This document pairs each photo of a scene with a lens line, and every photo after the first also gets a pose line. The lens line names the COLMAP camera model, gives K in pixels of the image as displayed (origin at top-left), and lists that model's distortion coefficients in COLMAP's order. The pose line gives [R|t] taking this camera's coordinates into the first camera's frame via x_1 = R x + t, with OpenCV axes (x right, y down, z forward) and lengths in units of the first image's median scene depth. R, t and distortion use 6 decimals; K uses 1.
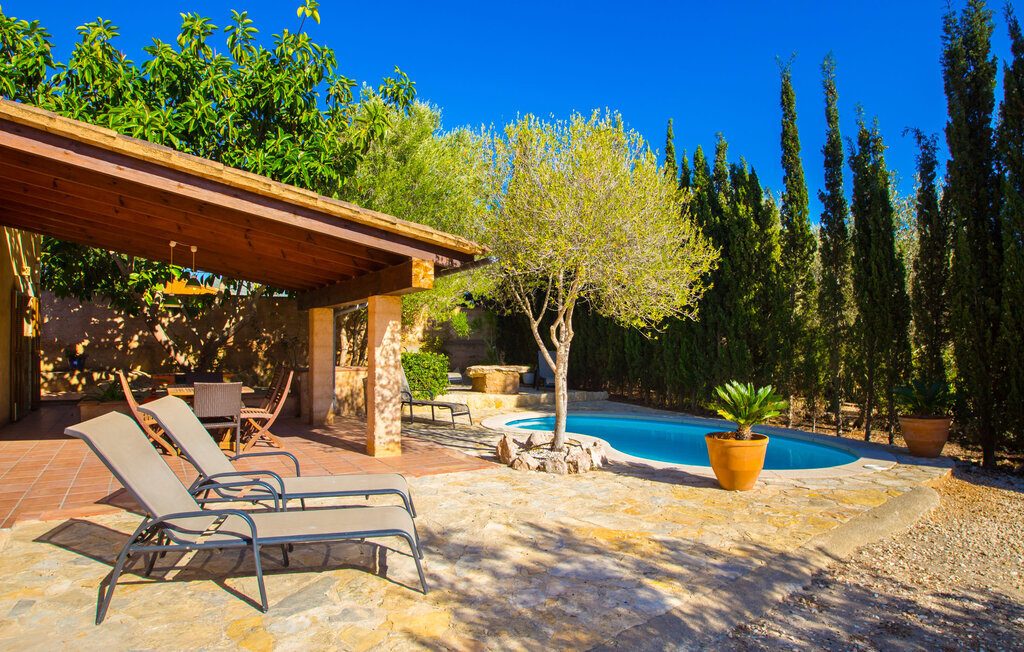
lens RADIAL K [[694.4, 0, 508.4], [0, 694.4, 334.4], [0, 0, 1]] dist [-0.099514, 0.001075]
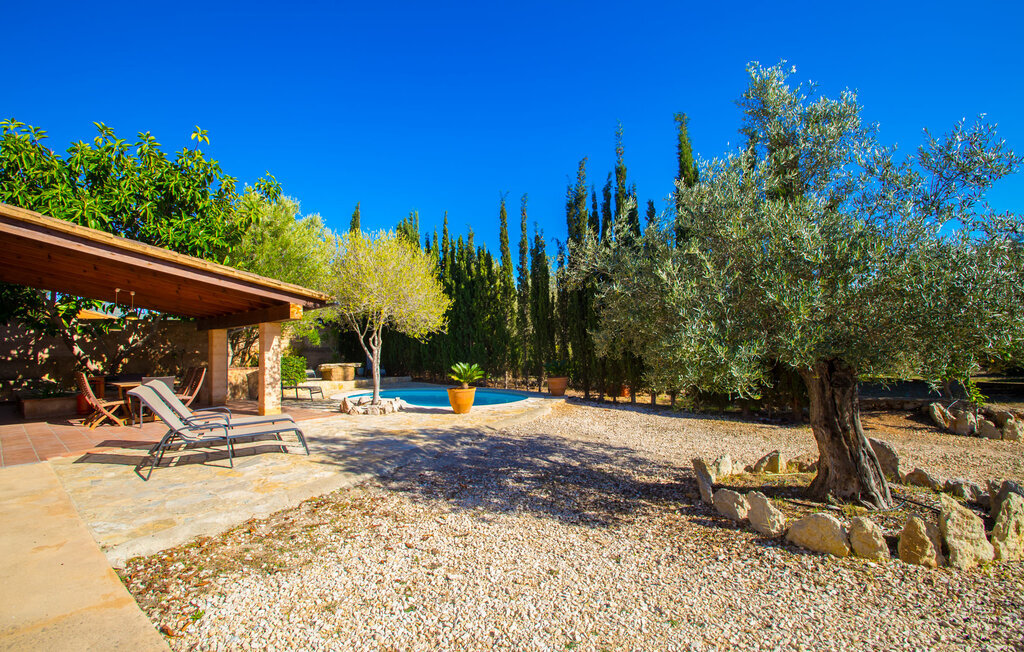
lens RADIAL K [[473.7, 0, 531.7], [0, 473.7, 324.3], [0, 0, 1]] dist [-0.019491, -0.000068]
pose [[0.931339, -0.010670, 0.363996, 0.002496], [0.024026, 0.999193, -0.032185, 0.002076], [-0.363359, 0.038720, 0.930844, -0.299666]]
